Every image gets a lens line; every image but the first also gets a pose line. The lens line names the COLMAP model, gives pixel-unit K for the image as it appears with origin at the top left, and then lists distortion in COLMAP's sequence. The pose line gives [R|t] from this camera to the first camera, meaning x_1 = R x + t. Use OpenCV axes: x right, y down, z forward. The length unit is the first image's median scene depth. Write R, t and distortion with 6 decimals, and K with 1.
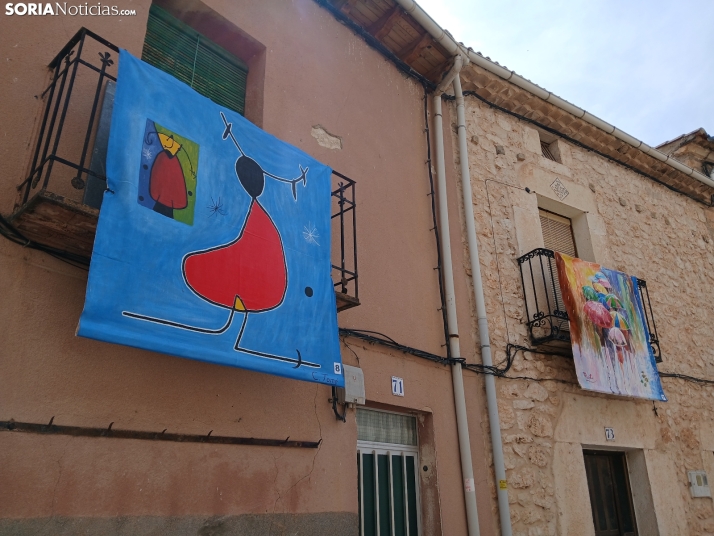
lens RADIAL K [[559.0, 0, 353.9], [0, 559.0, 276.1], [0, 0, 1]] dist [0.060310, -0.121520]
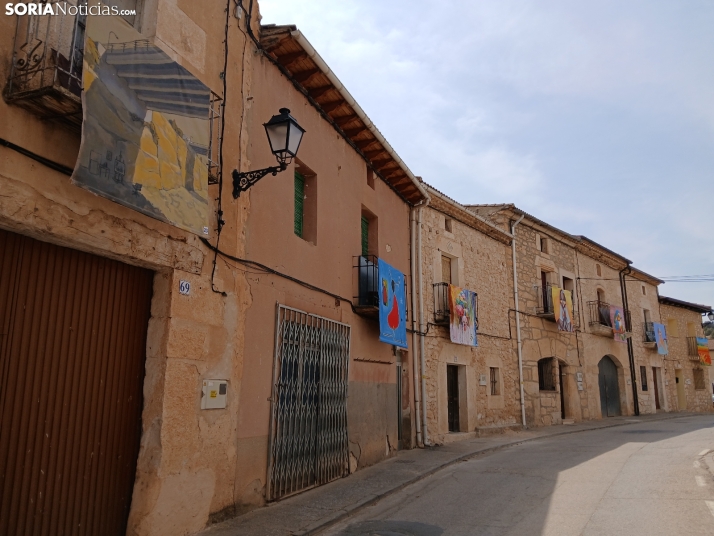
lens RADIAL K [[559.0, 0, 353.9], [0, 559.0, 276.1], [0, 0, 1]] dist [0.060310, -0.121520]
pose [[0.939668, 0.091954, 0.329496, -0.794362], [-0.148658, 0.977258, 0.151220, -0.371978], [-0.308098, -0.191079, 0.931968, -1.062111]]
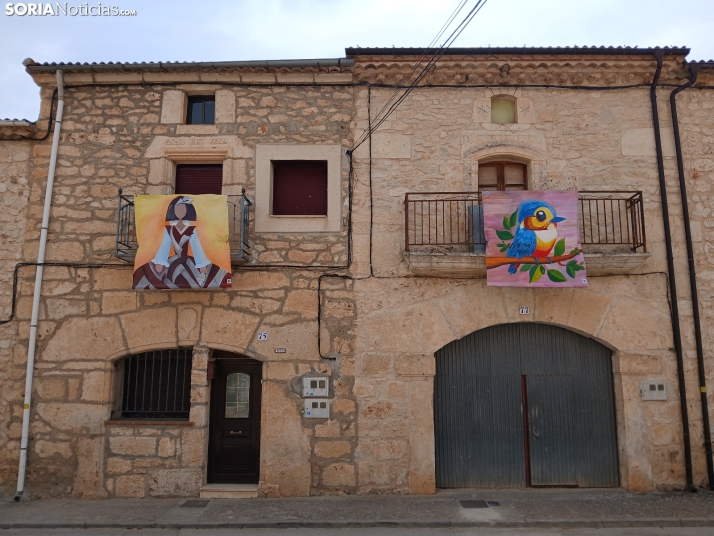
lens RADIAL K [[559.0, 0, 353.9], [0, 559.0, 276.1], [0, 0, 1]] dist [0.060310, -0.121520]
pose [[0.880499, -0.056458, -0.470675, 2.522672], [0.164207, 0.967737, 0.191103, 0.019017], [0.444700, -0.245554, 0.861362, 0.503381]]
